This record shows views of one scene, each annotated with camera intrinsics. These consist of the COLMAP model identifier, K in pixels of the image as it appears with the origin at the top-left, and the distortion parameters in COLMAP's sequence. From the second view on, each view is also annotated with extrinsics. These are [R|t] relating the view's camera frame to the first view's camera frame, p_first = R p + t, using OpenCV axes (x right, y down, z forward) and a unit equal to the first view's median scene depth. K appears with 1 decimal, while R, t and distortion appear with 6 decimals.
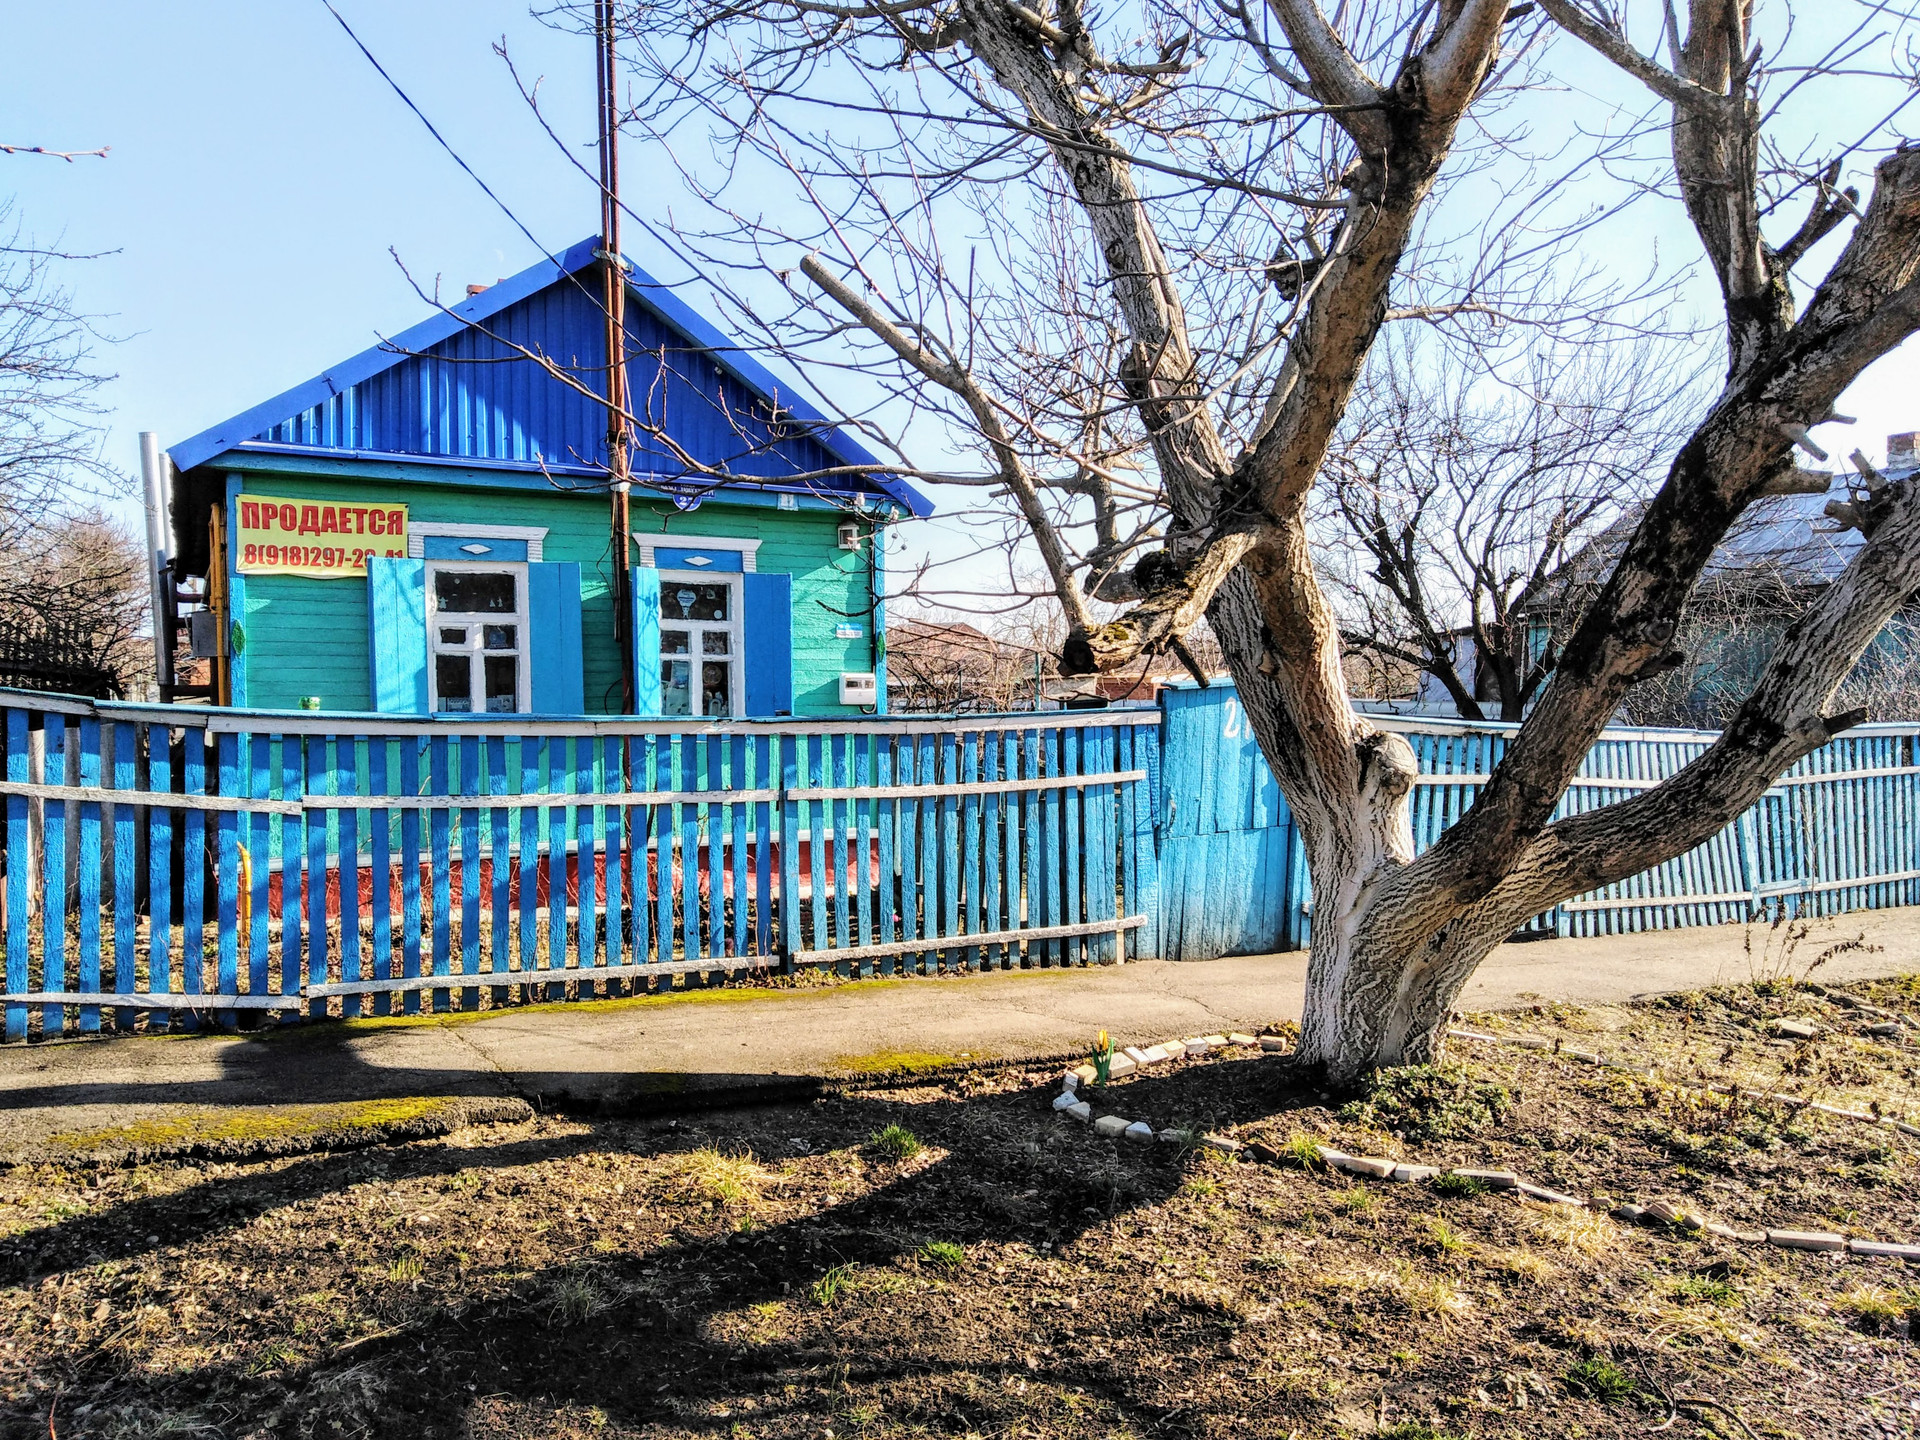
lens RADIAL K [[1471.1, 0, 974.6], [0, 1471.1, 744.2], [0, 0, 1]] dist [0.057112, -0.074570]
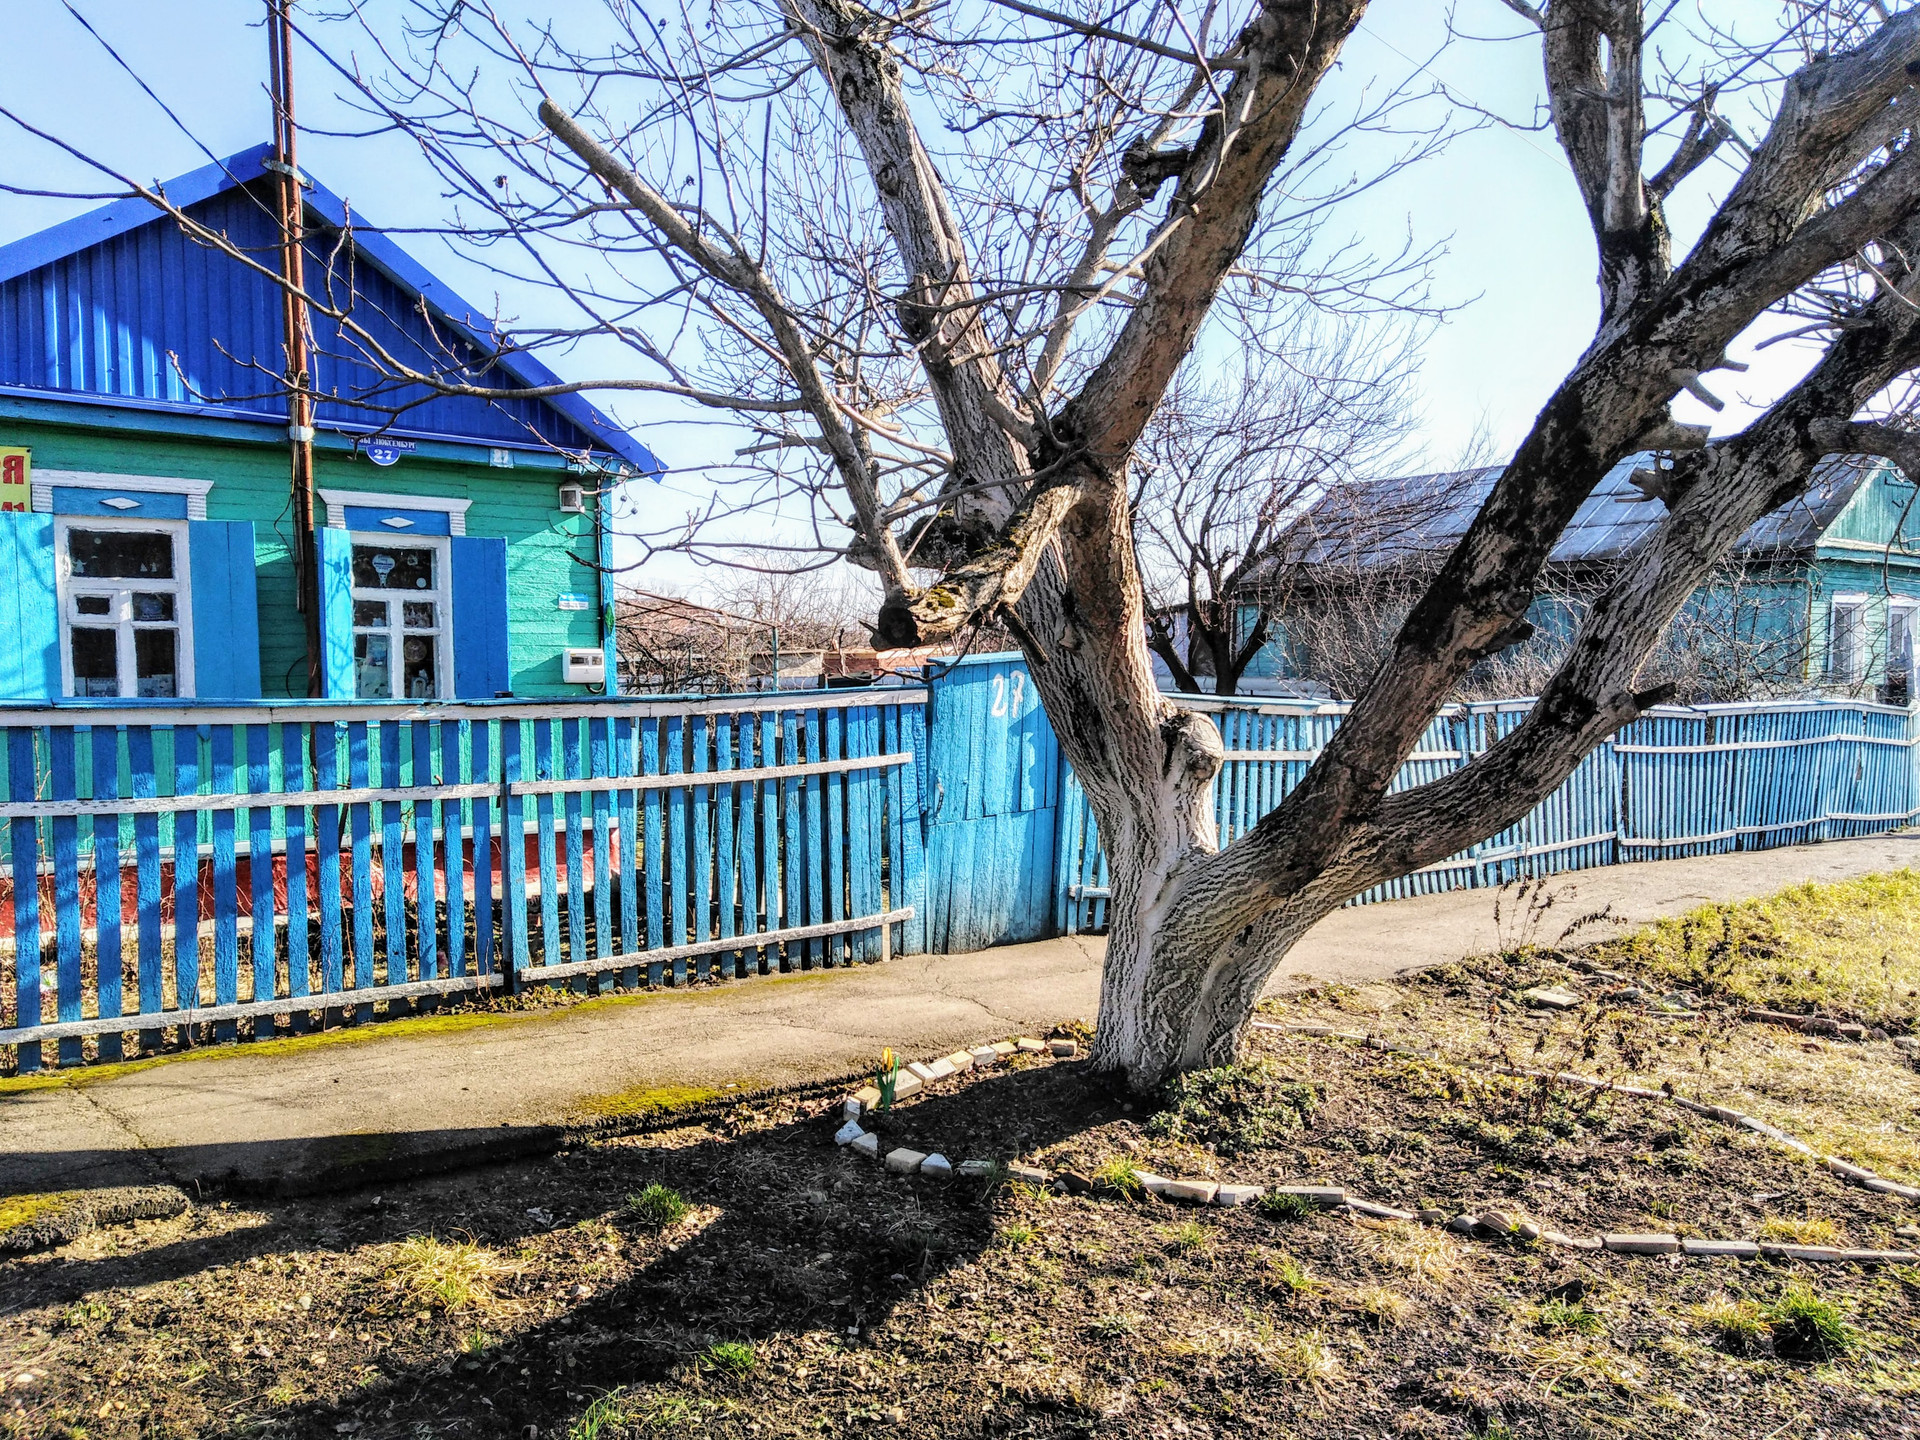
lens RADIAL K [[1458.5, 0, 975.3], [0, 1458.5, 732.0], [0, 0, 1]] dist [0.031001, -0.015439]
pose [[0.981957, -0.012069, 0.188717, -0.023993], [0.010376, 0.999897, 0.009954, -0.005363], [-0.188818, -0.007816, 0.981981, 0.117461]]
